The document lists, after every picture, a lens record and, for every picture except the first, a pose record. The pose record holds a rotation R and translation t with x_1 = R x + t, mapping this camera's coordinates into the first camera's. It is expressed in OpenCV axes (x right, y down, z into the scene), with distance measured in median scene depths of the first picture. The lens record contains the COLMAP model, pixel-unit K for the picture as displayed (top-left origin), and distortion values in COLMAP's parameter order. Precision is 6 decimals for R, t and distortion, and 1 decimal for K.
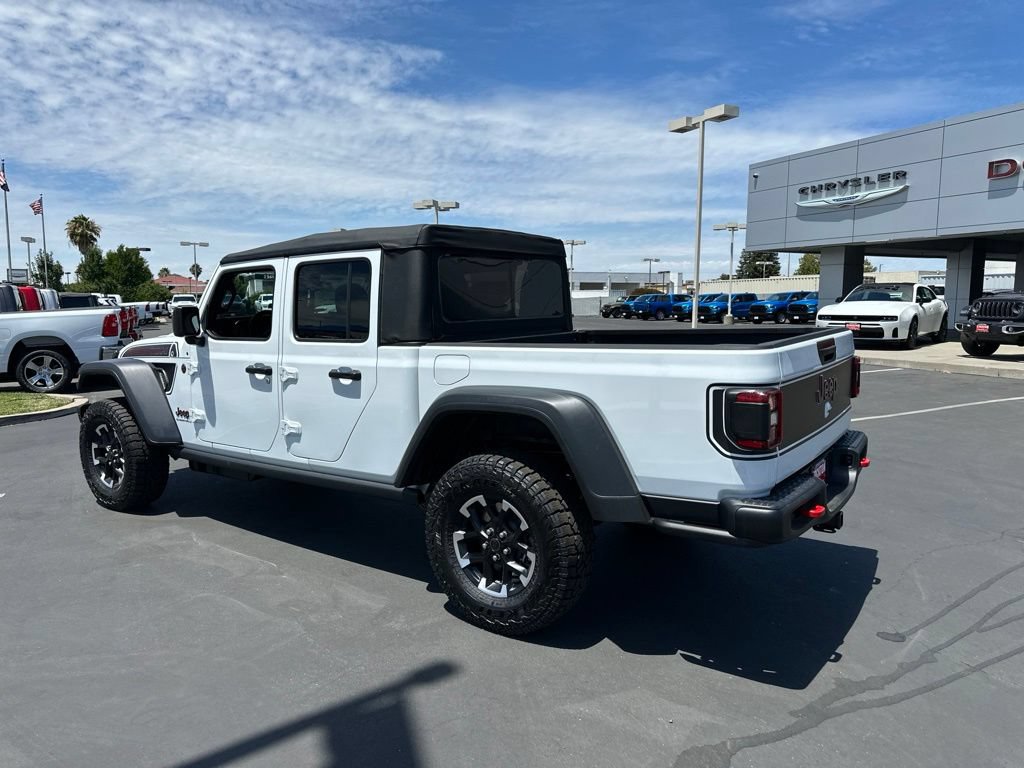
lens RADIAL K [[748.8, 0, 514.9], [0, 748.8, 391.8], [0, 0, 1]] dist [0.057185, -0.049809]
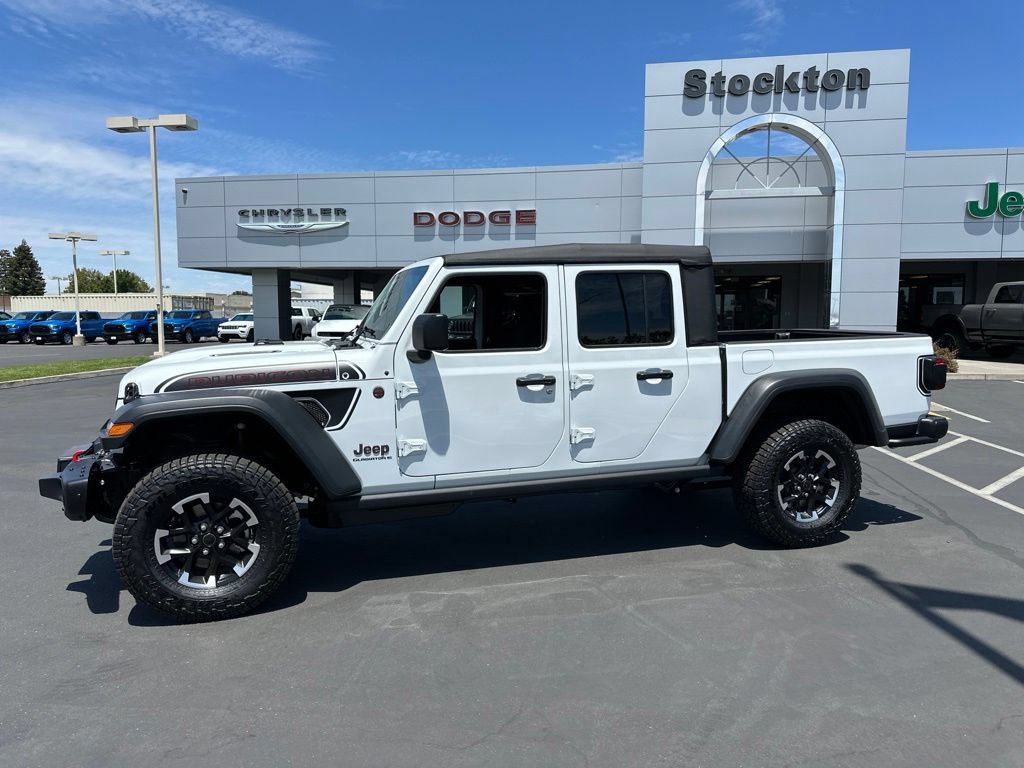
lens RADIAL K [[748.8, 0, 514.9], [0, 748.8, 391.8], [0, 0, 1]] dist [0.057185, -0.049809]
pose [[0.585935, -0.076578, 0.806732, -1.113973], [0.098656, 0.994861, 0.022781, -0.039561], [-0.804330, 0.066241, 0.590479, 0.462177]]
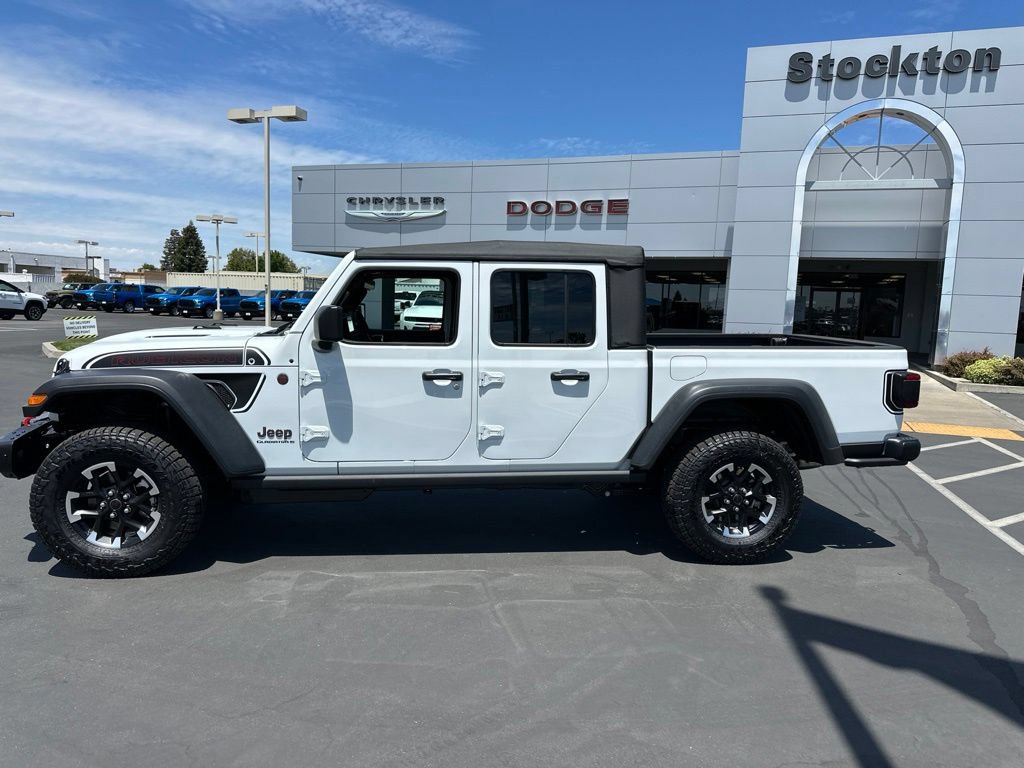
lens RADIAL K [[748.8, 0, 514.9], [0, 748.8, 391.8], [0, 0, 1]] dist [0.057185, -0.049809]
pose [[0.720750, -0.052039, 0.691239, -0.933733], [0.047131, 0.998549, 0.026031, -0.029337], [-0.691591, 0.013817, 0.722157, 0.240925]]
